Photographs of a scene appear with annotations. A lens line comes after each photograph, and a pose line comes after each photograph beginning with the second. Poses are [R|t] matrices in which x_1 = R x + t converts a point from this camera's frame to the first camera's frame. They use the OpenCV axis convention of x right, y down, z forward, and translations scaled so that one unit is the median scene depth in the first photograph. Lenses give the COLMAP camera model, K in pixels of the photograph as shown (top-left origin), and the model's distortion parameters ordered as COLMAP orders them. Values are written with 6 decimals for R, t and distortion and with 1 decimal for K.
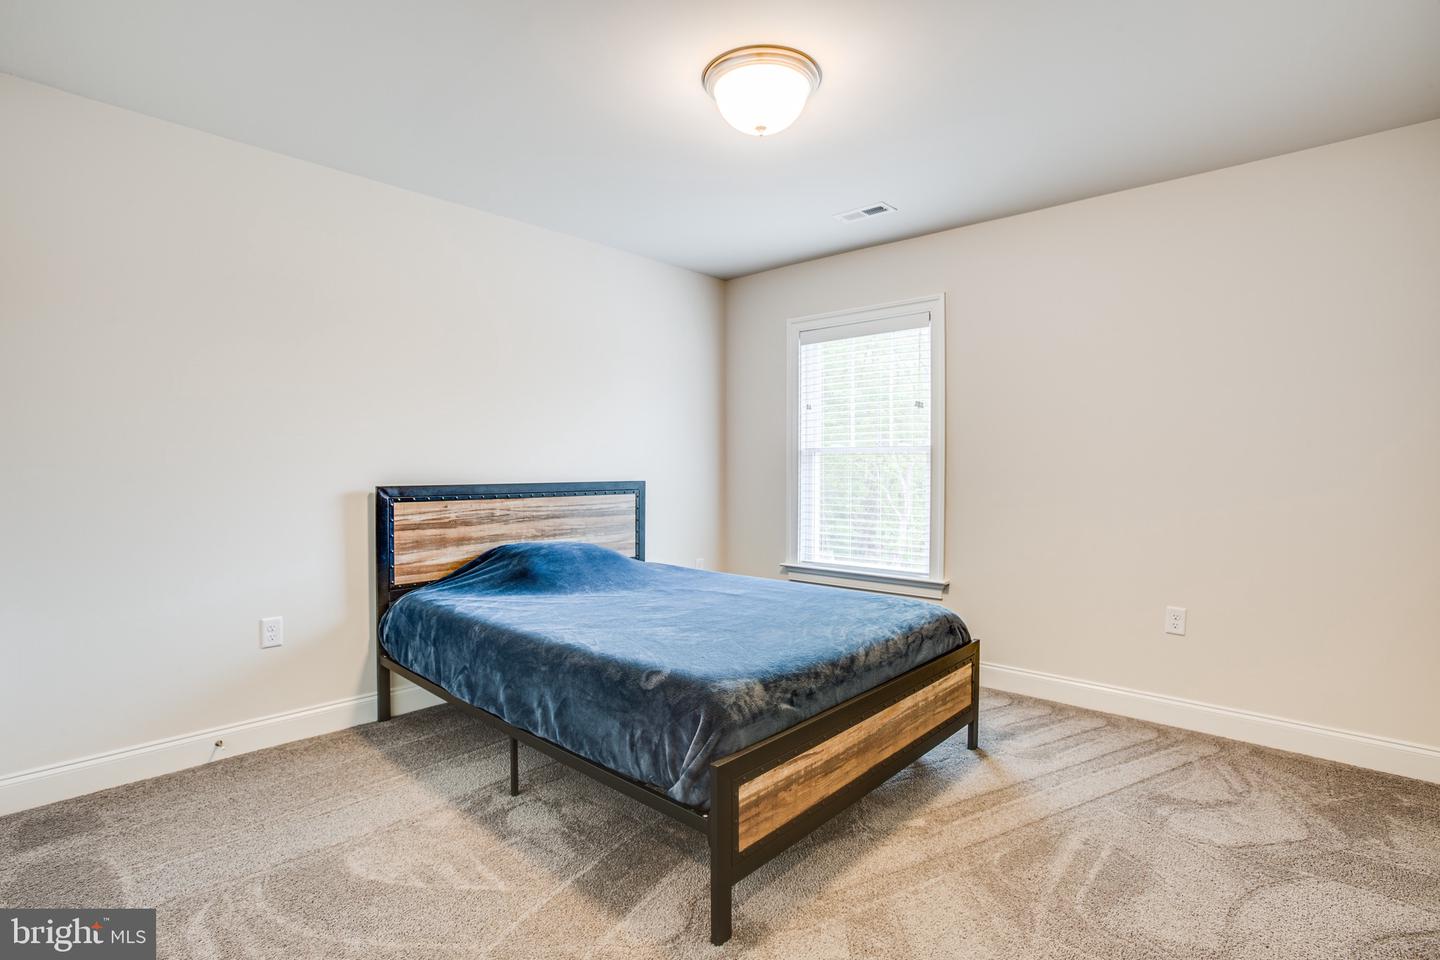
lens RADIAL K [[668.3, 0, 720.2], [0, 668.3, 482.0], [0, 0, 1]] dist [-0.062241, 0.024730]
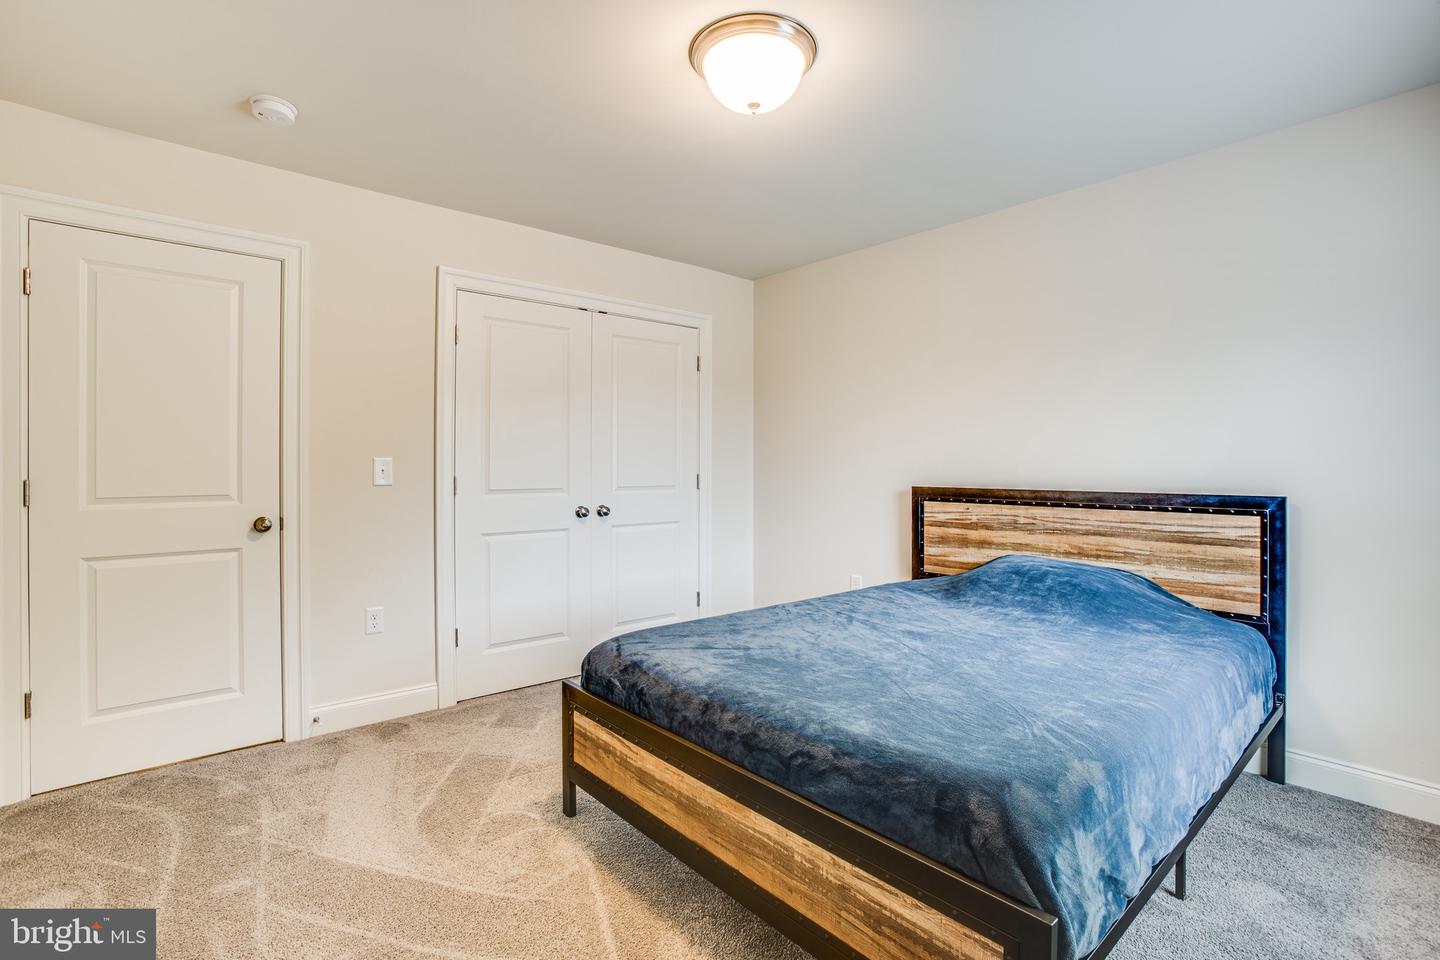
lens RADIAL K [[668.3, 0, 720.2], [0, 668.3, 482.0], [0, 0, 1]] dist [-0.062241, 0.024730]
pose [[-0.102590, 0.020048, -0.994522, 0.684266], [-0.025799, 0.999407, 0.022808, -0.018990], [0.994389, 0.027997, -0.102012, 0.736917]]
